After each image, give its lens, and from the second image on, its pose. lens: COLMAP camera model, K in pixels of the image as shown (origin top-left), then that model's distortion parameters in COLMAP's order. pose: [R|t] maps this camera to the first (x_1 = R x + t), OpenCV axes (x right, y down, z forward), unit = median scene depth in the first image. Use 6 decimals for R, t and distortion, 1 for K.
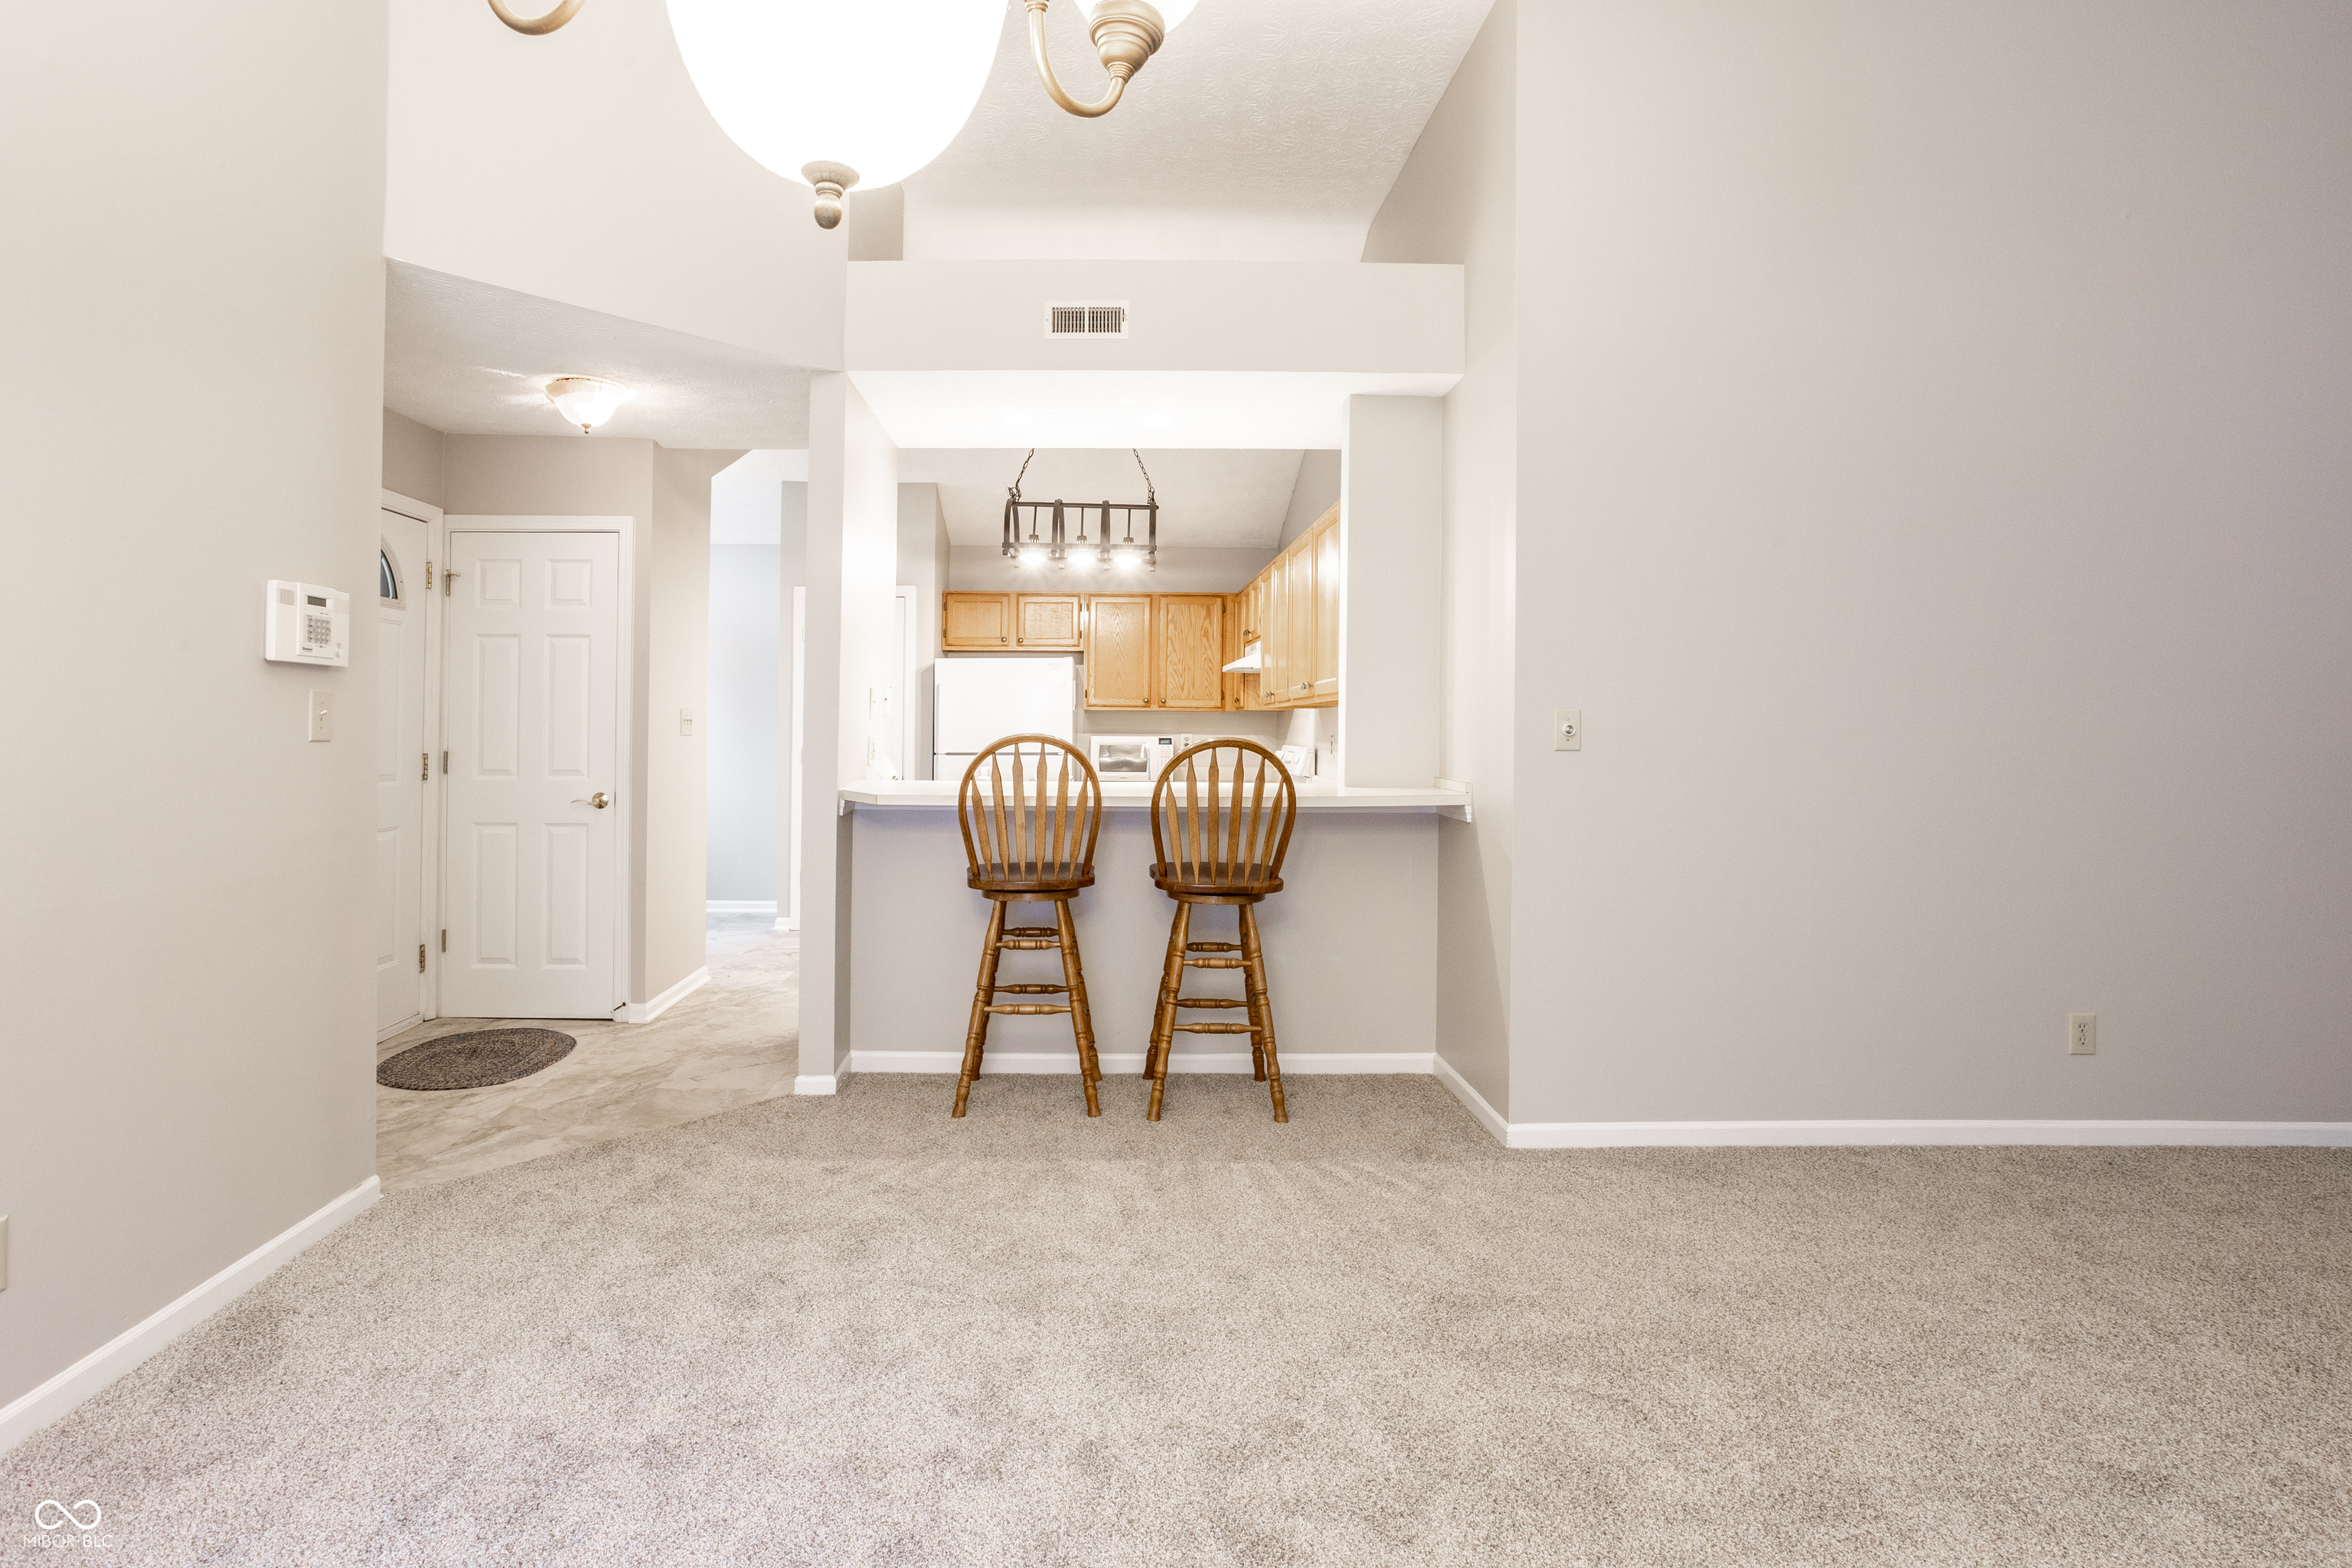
lens RADIAL K [[1190.2, 0, 1113.4], [0, 1190.2, 708.8], [0, 0, 1]] dist [-0.037900, 0.016579]
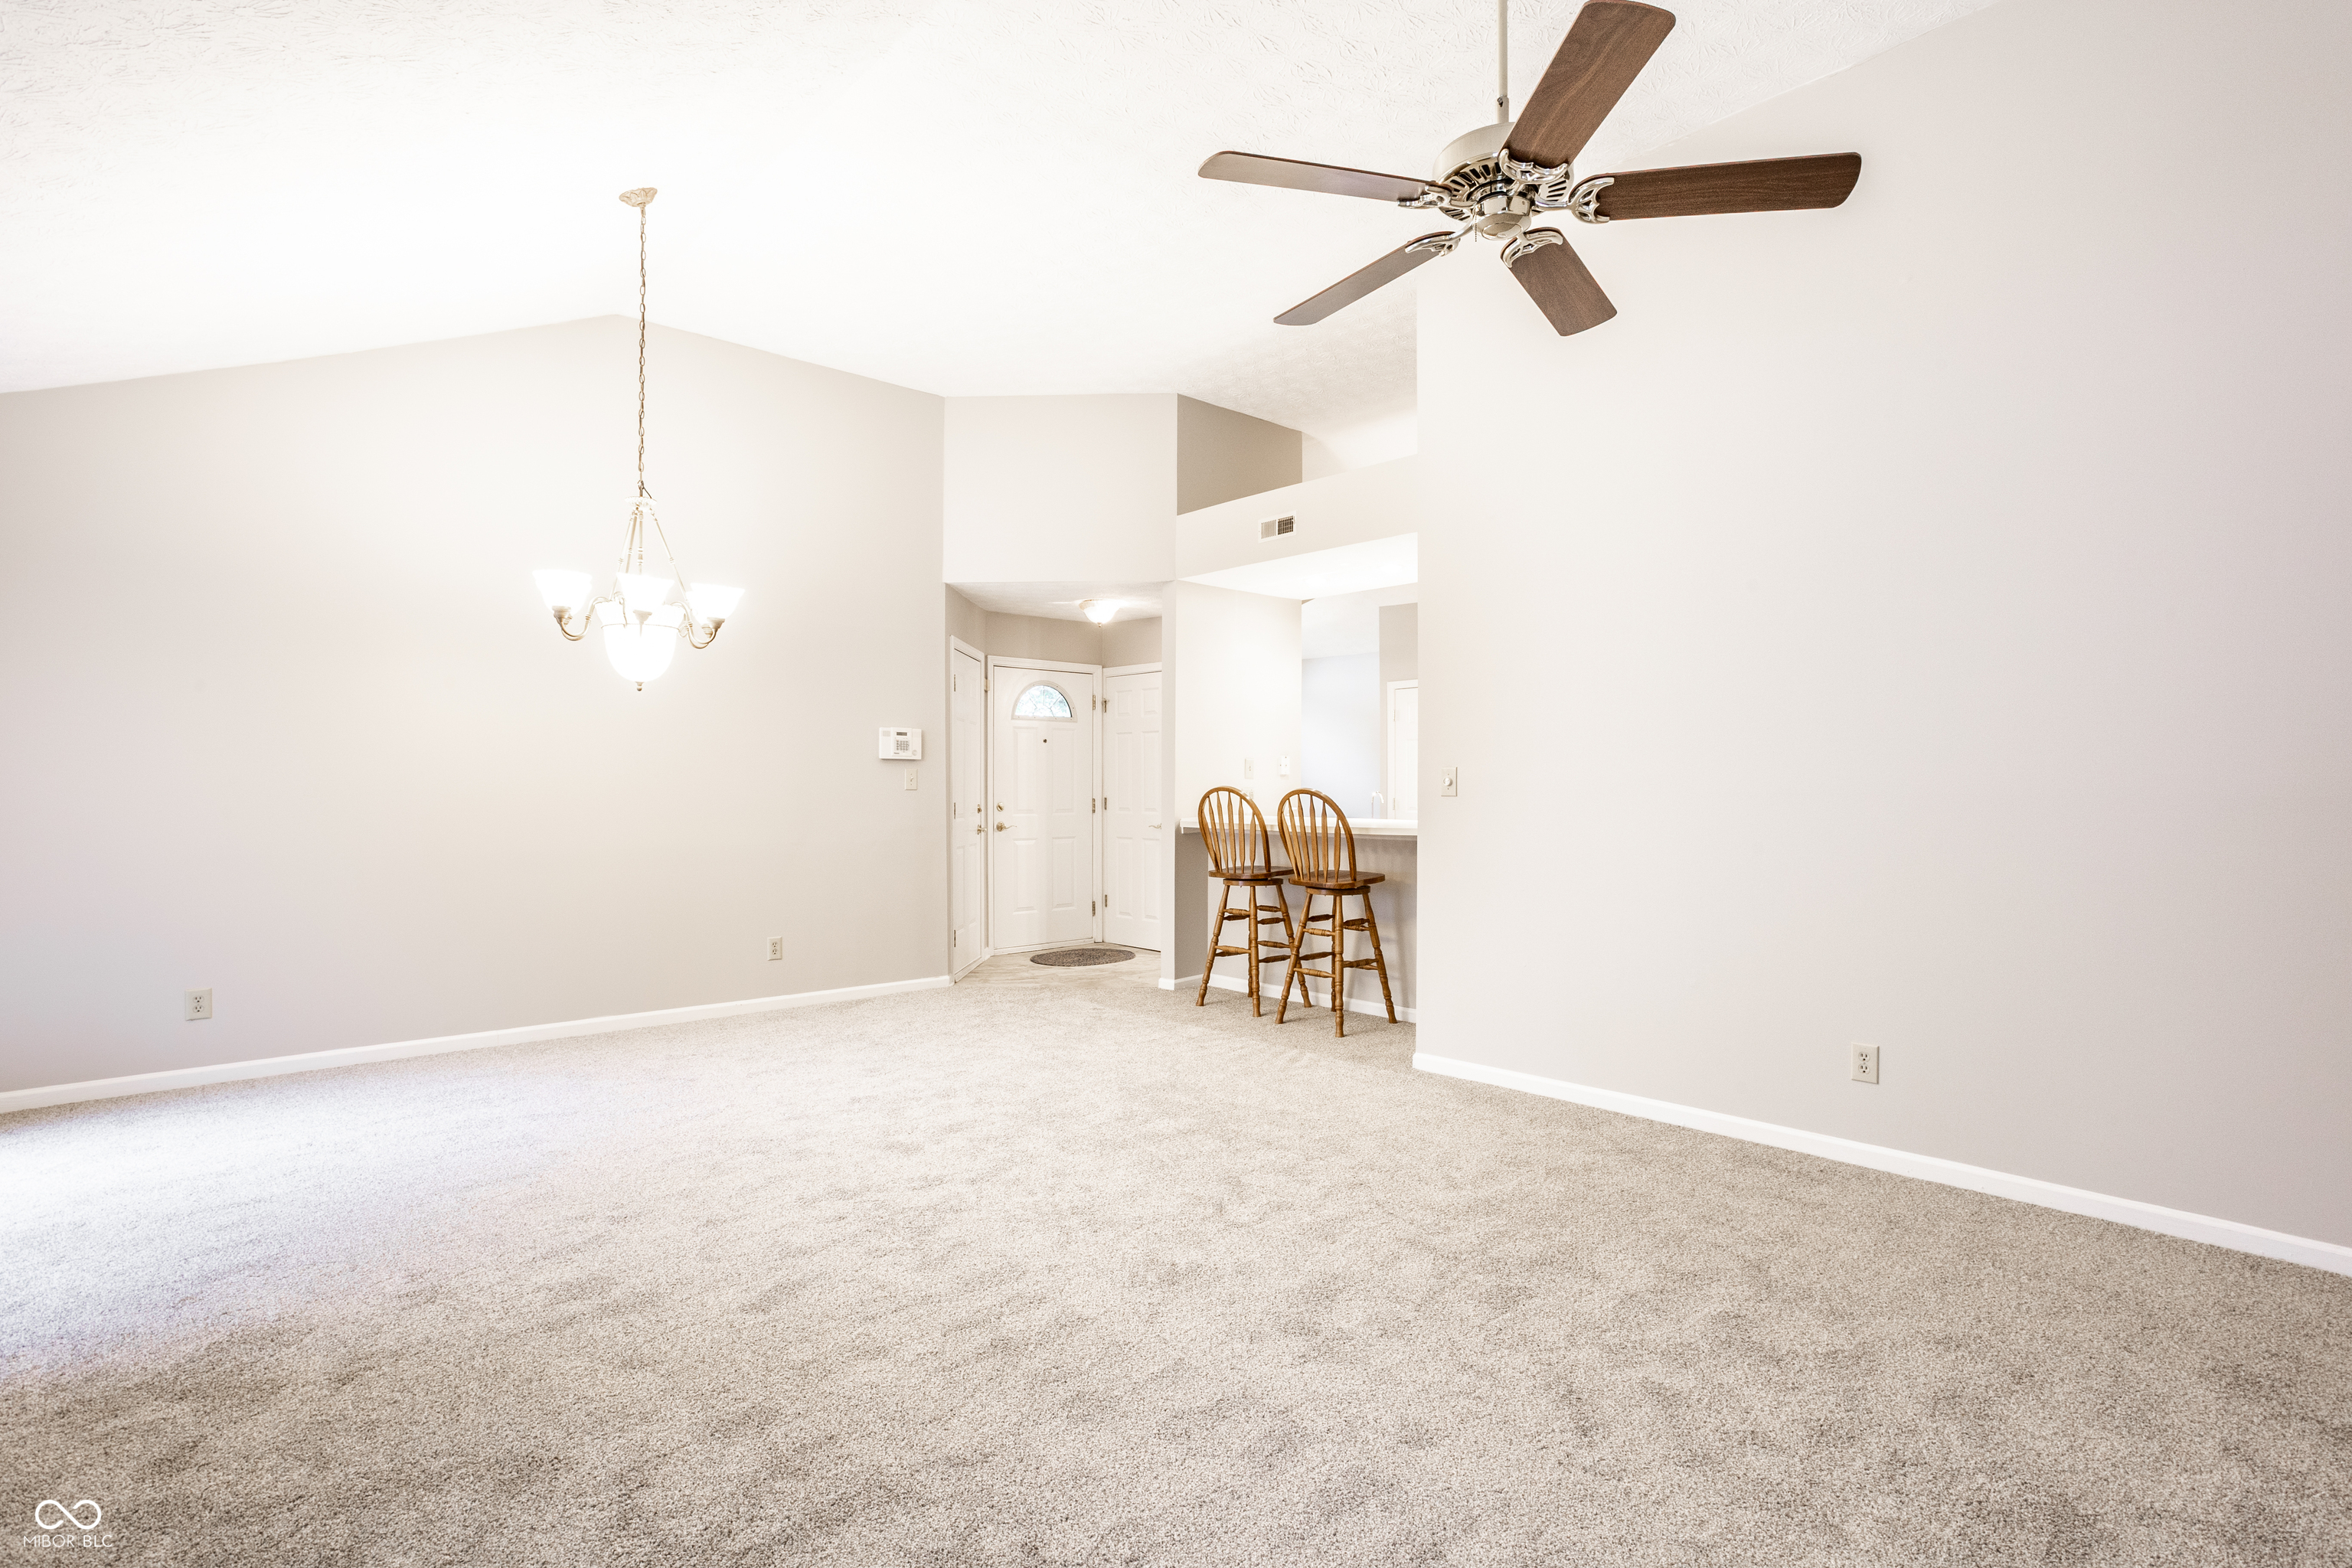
lens RADIAL K [[1190.2, 0, 1195.0], [0, 1190.2, 789.1], [0, 0, 1]] dist [-0.037900, 0.016579]
pose [[0.670204, -0.000559, -0.742177, 1.095306], [0.013028, 0.999855, 0.011011, 0.004749], [0.742063, -0.017049, 0.670113, -0.163115]]
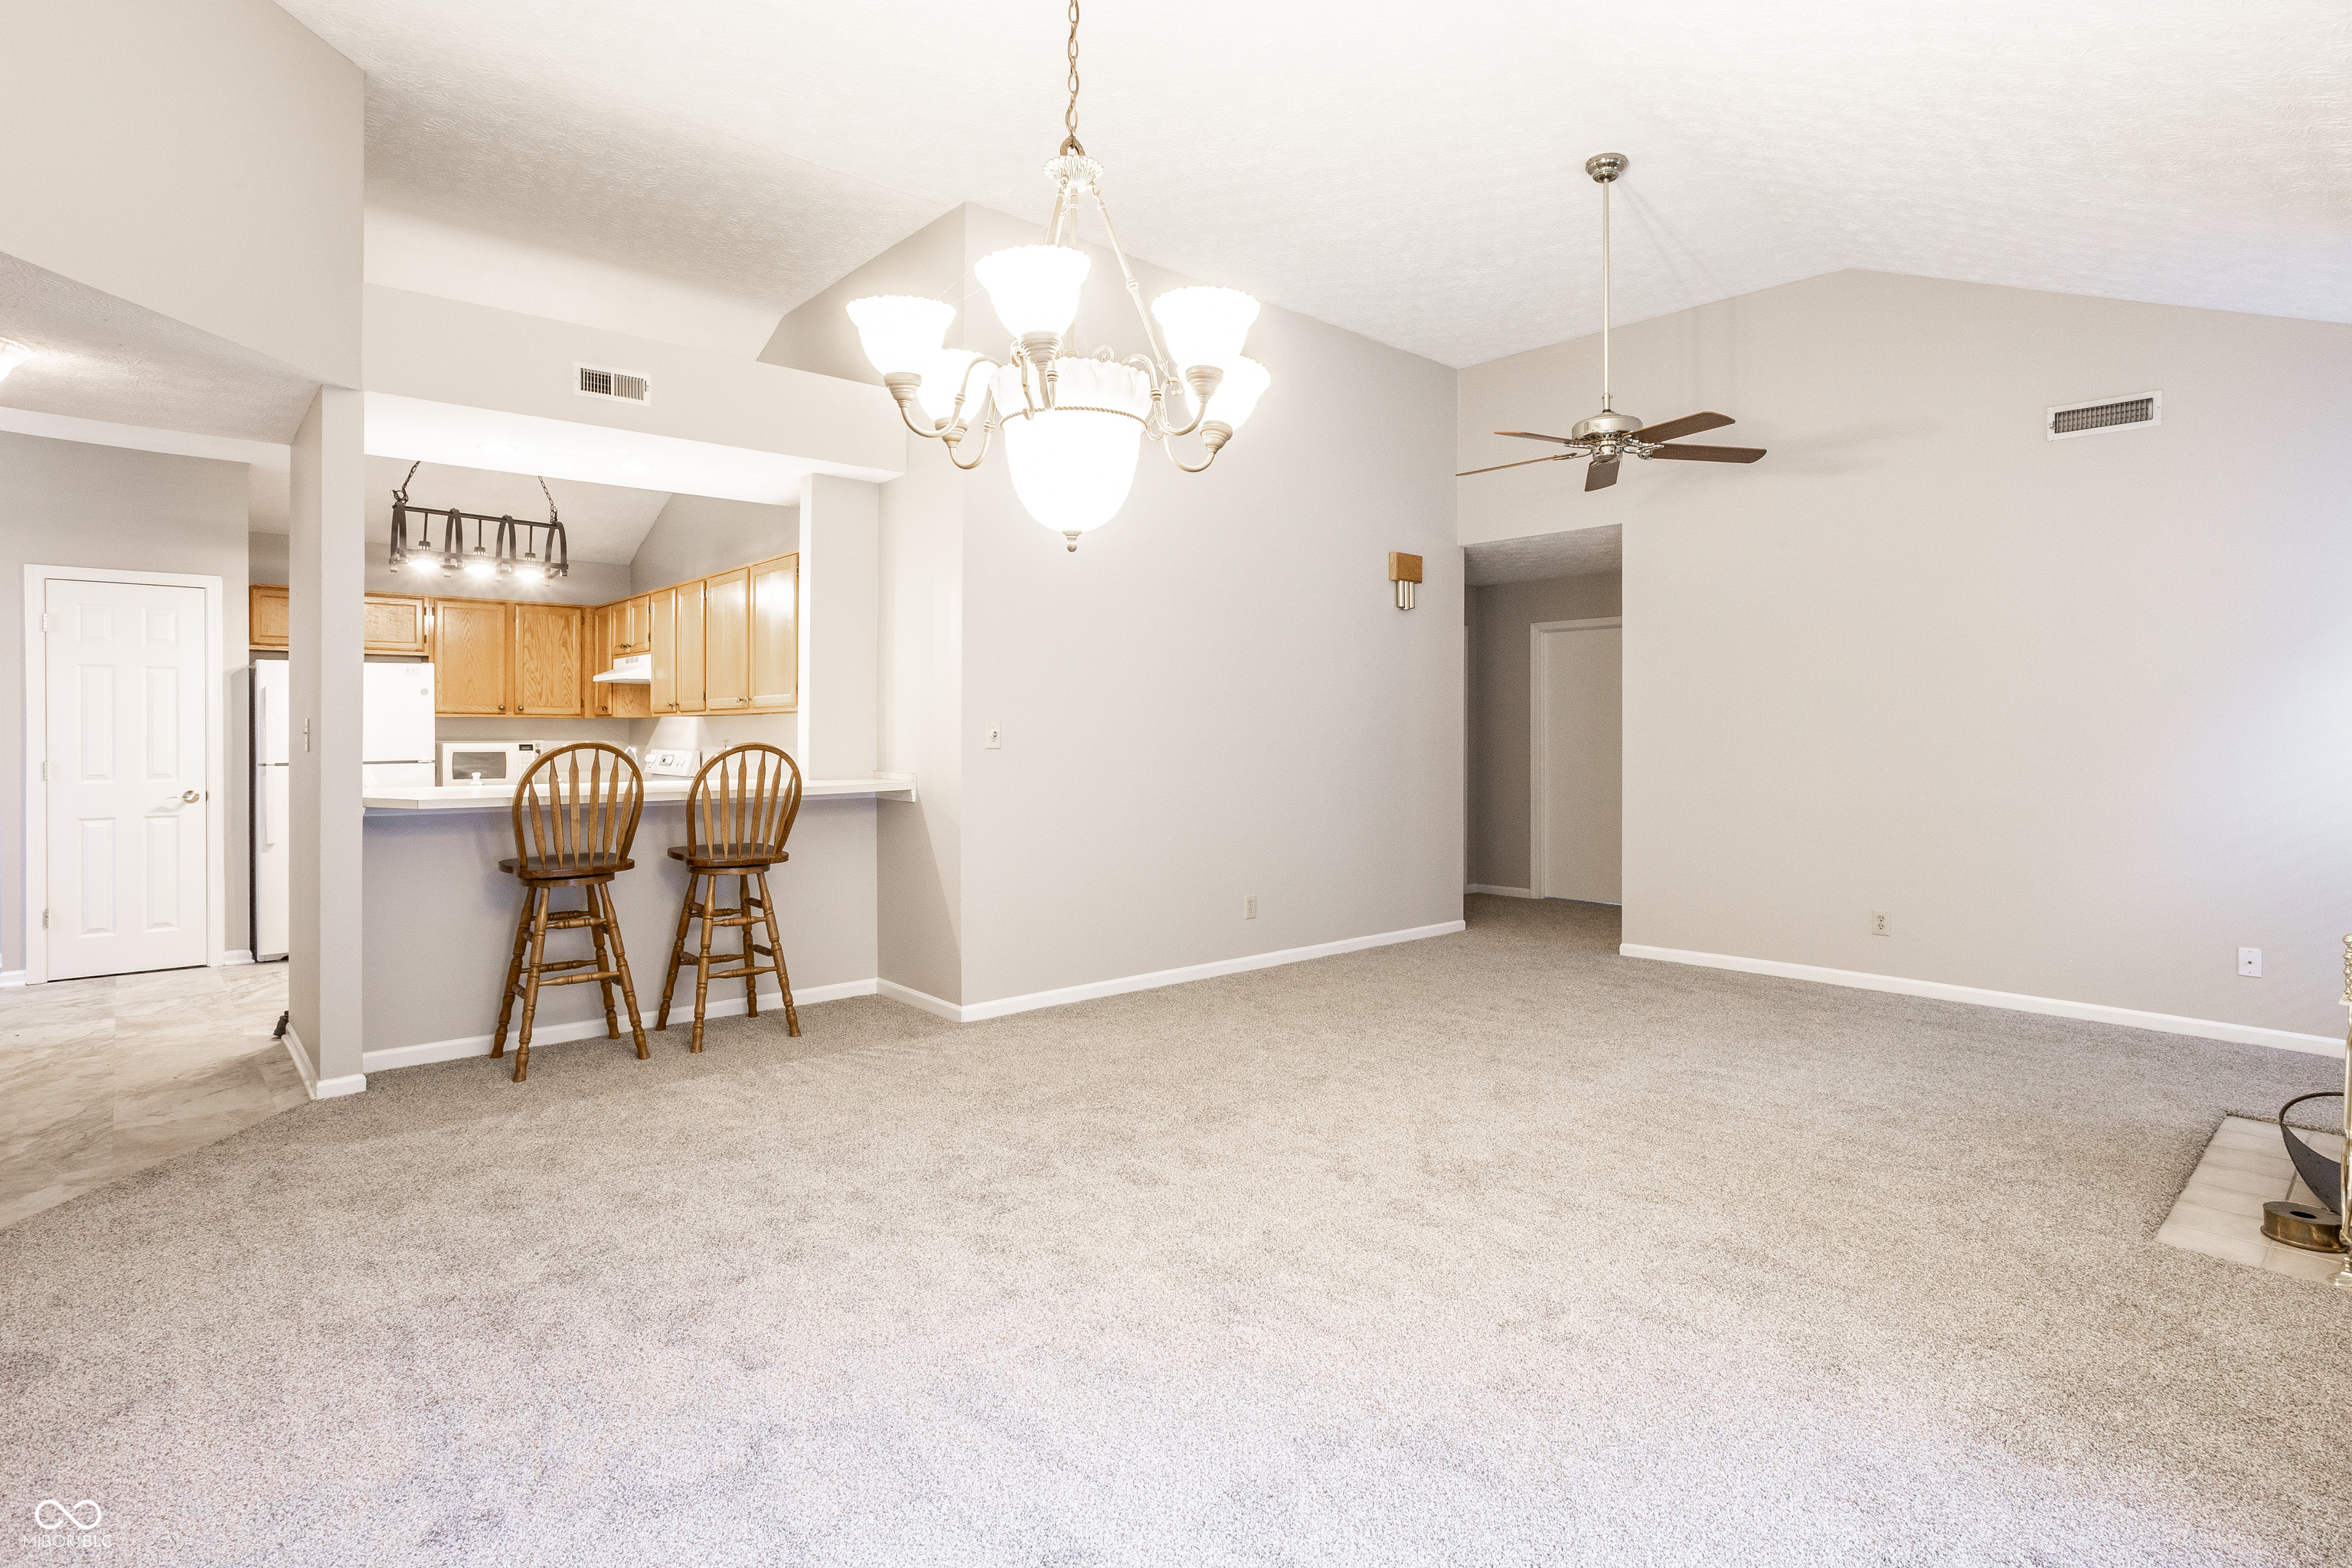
lens RADIAL K [[1190.2, 0, 1172.6], [0, 1190.2, 718.5], [0, 0, 1]] dist [-0.037900, 0.016579]
pose [[0.760123, -0.000485, 0.649779, -0.360155], [-0.003747, 0.999980, 0.005129, -0.009342], [-0.649769, -0.006333, 0.760106, -0.237202]]
